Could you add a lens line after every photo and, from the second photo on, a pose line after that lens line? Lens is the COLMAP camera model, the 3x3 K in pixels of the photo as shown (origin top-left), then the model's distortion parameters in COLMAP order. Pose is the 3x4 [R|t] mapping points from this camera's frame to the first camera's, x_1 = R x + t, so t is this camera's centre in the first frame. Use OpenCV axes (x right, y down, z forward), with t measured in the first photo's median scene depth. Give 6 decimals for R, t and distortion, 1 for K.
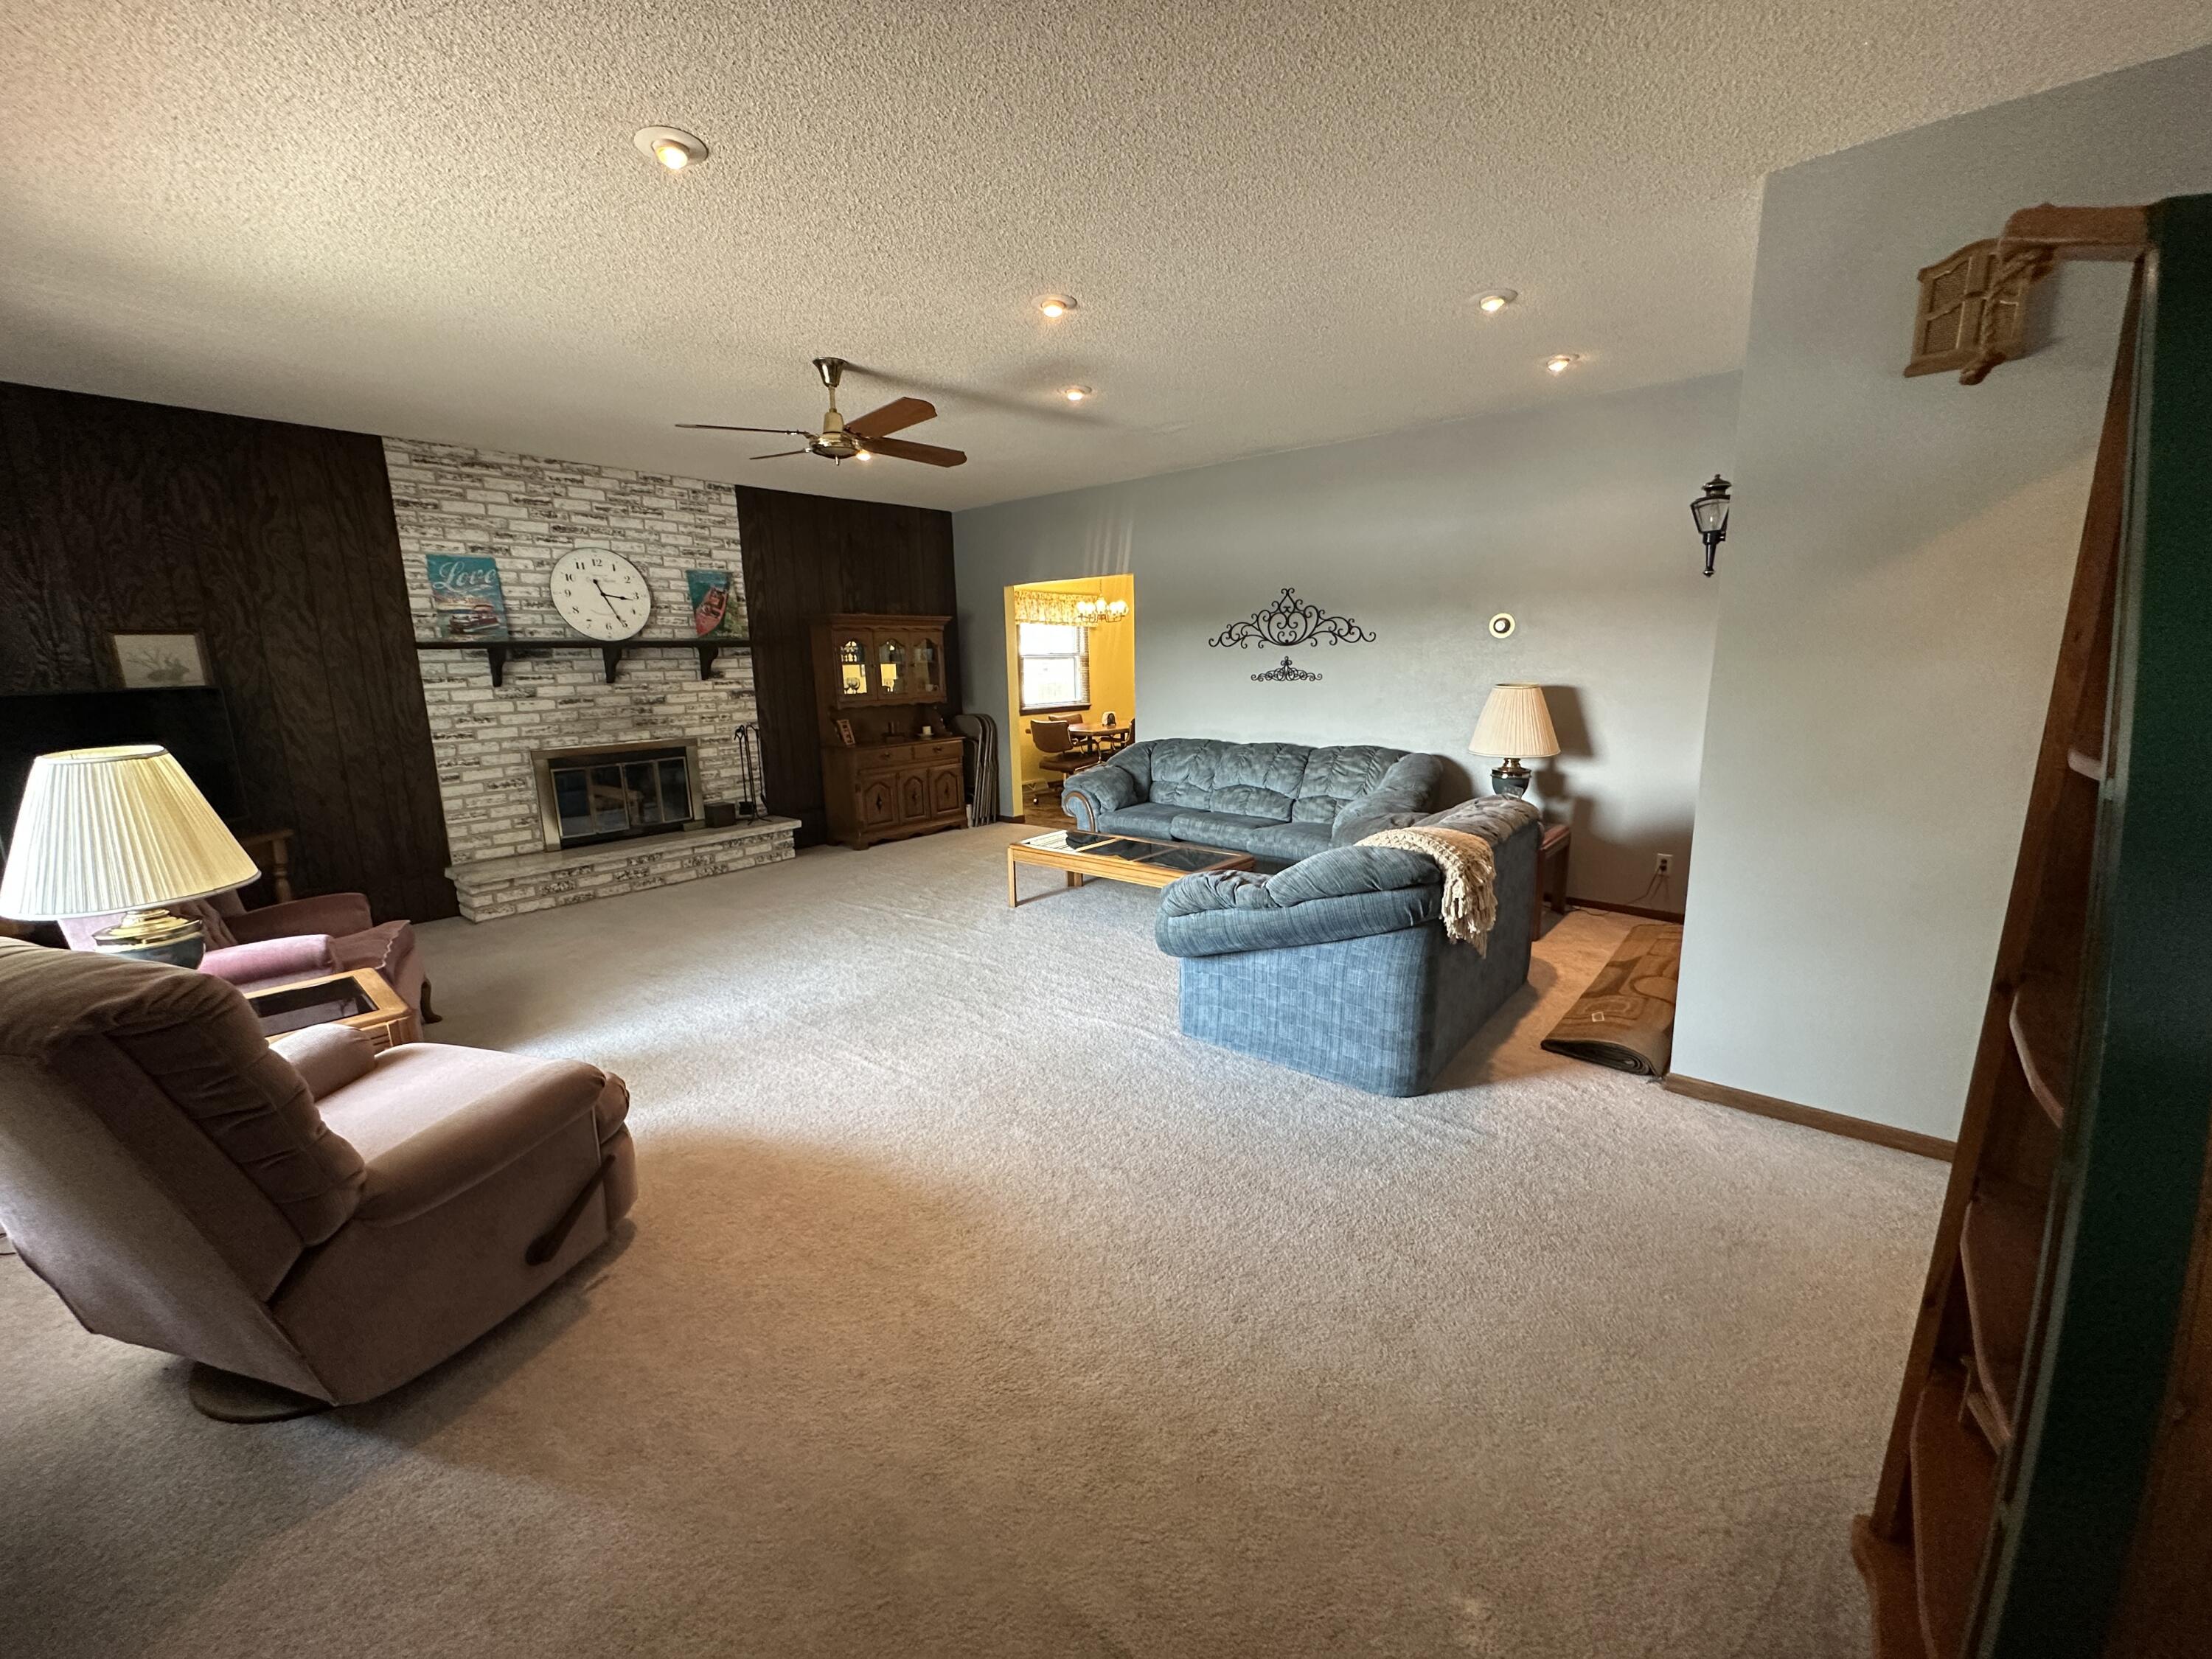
lens RADIAL K [[881.7, 0, 1103.3], [0, 881.7, 828.0], [0, 0, 1]] dist [-0.002510, 0.000545]
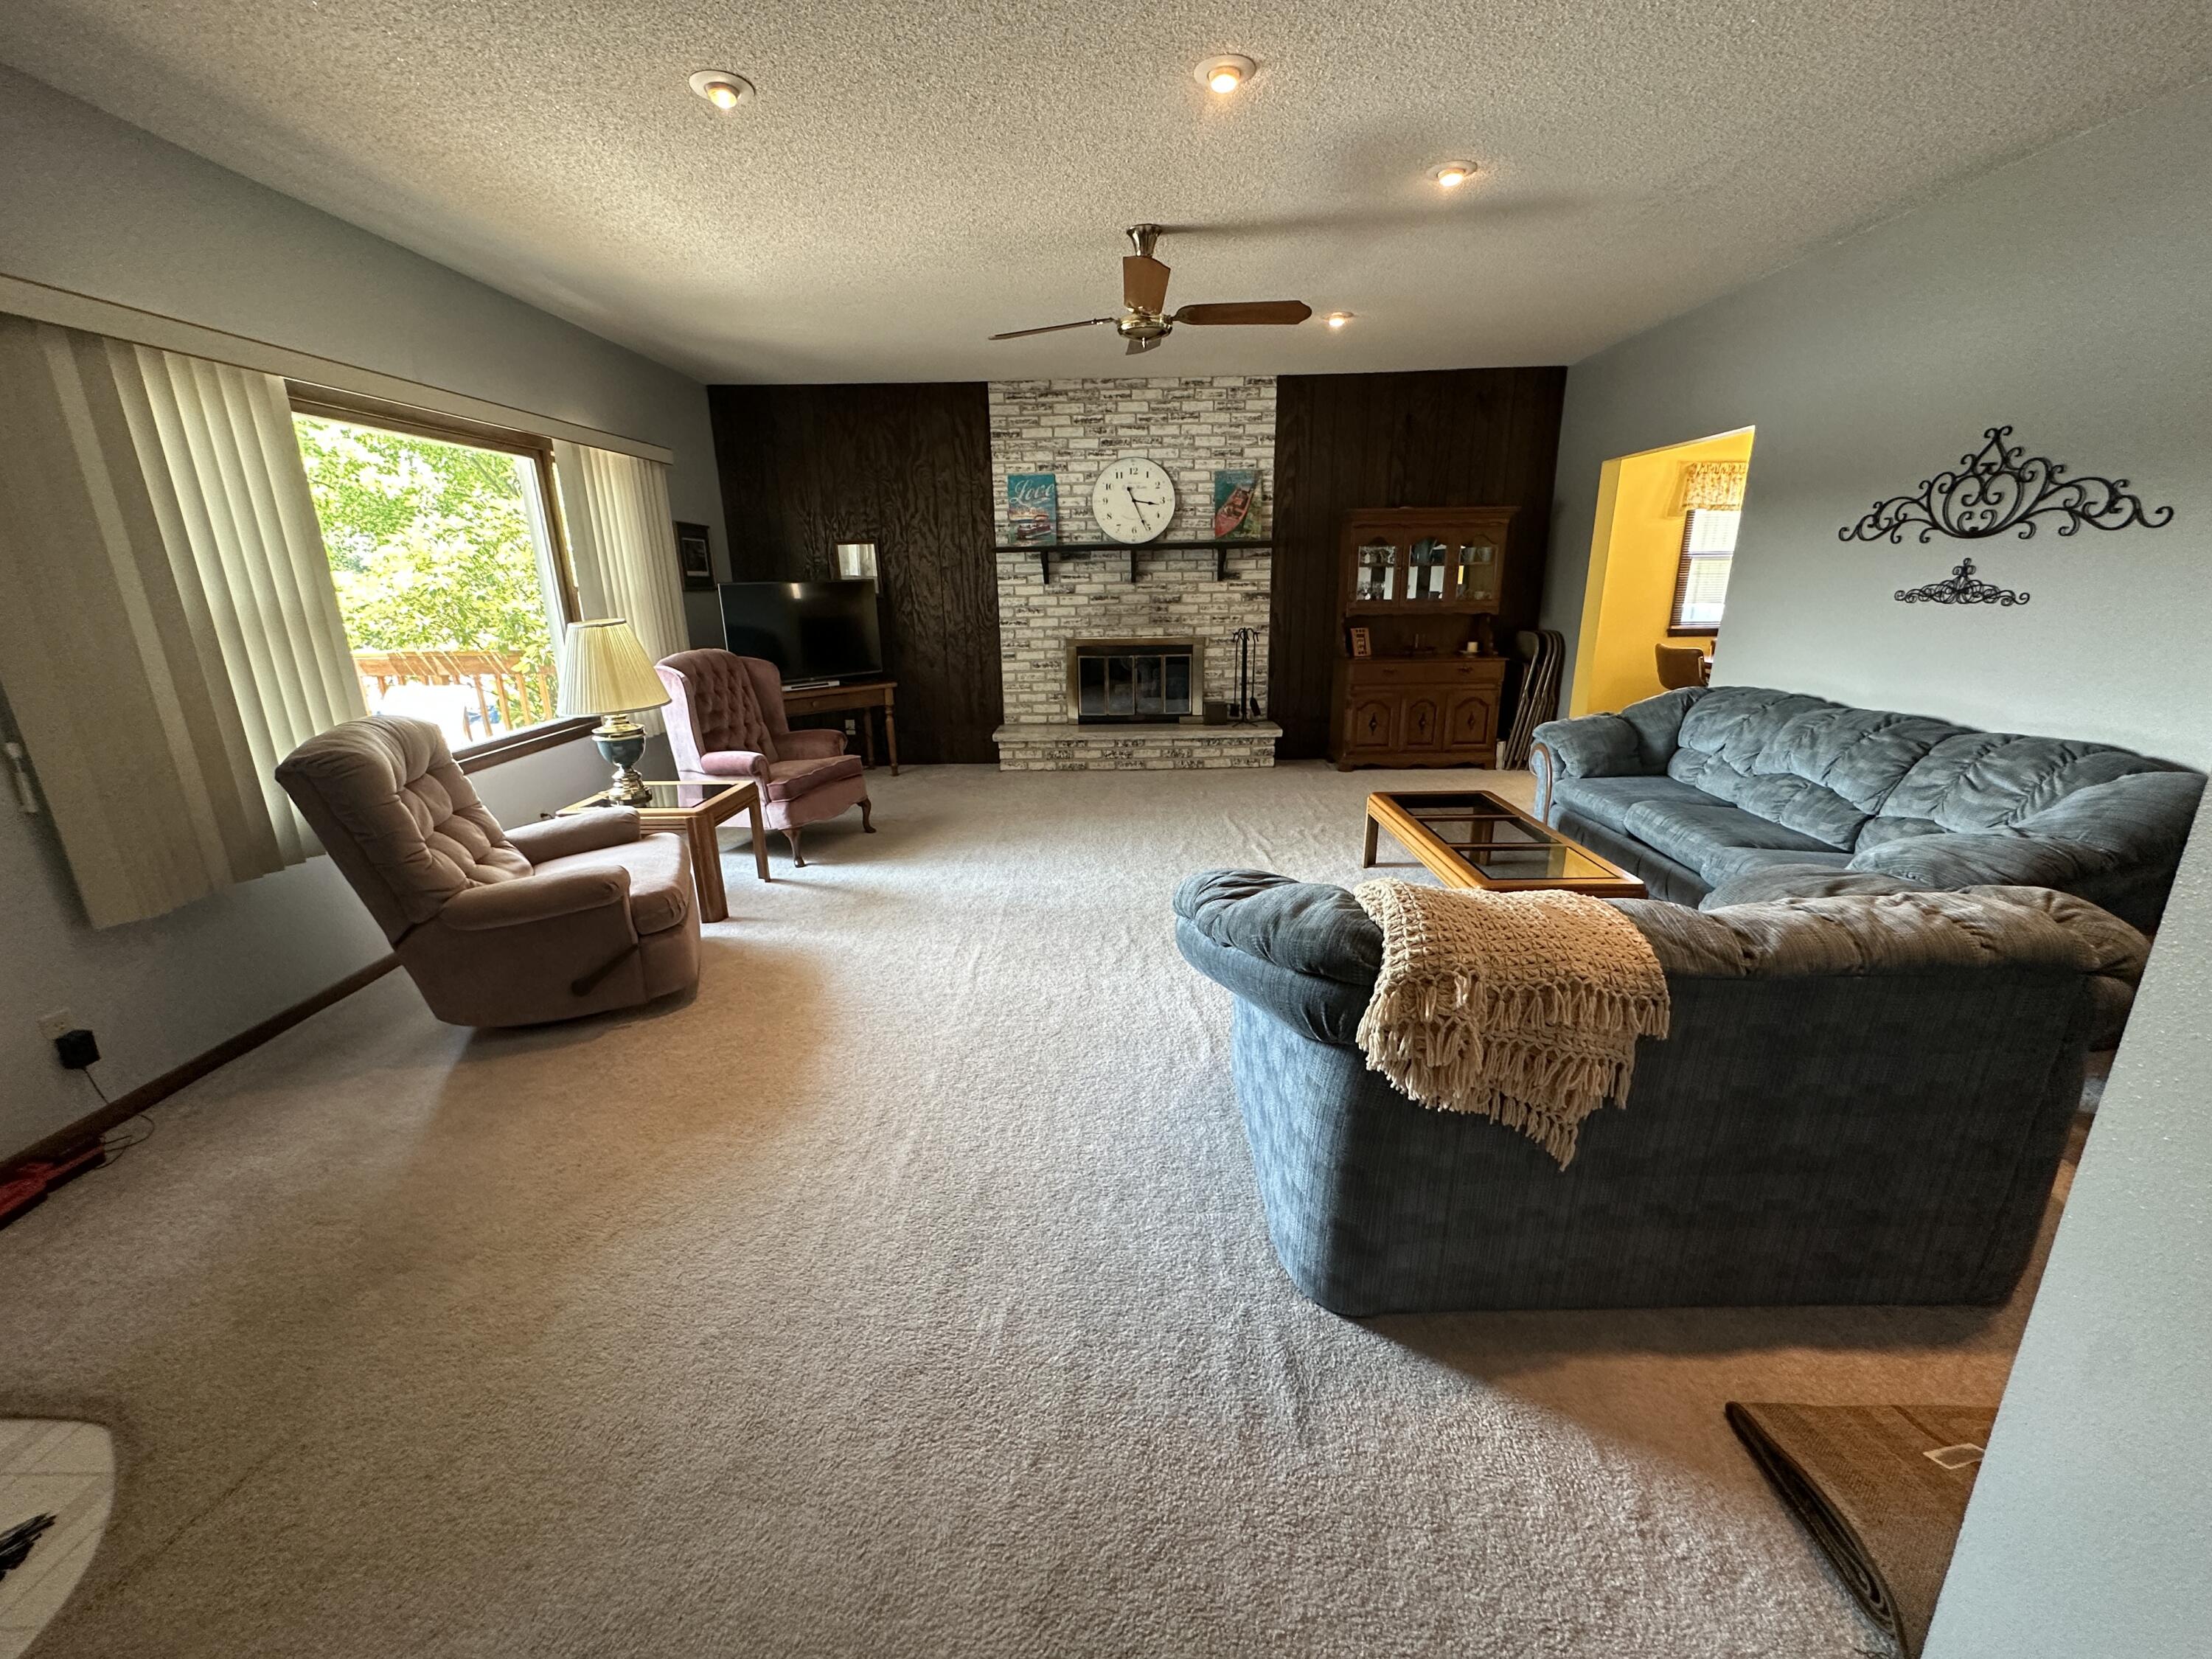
lens RADIAL K [[881.7, 0, 1106.9], [0, 881.7, 825.2], [0, 0, 1]] dist [-0.002510, 0.000545]
pose [[0.636020, 0.223908, -0.738474, 0.322221], [-0.143307, 0.974603, 0.172079, -0.053193], [0.758249, -0.003617, 0.651955, 0.250424]]
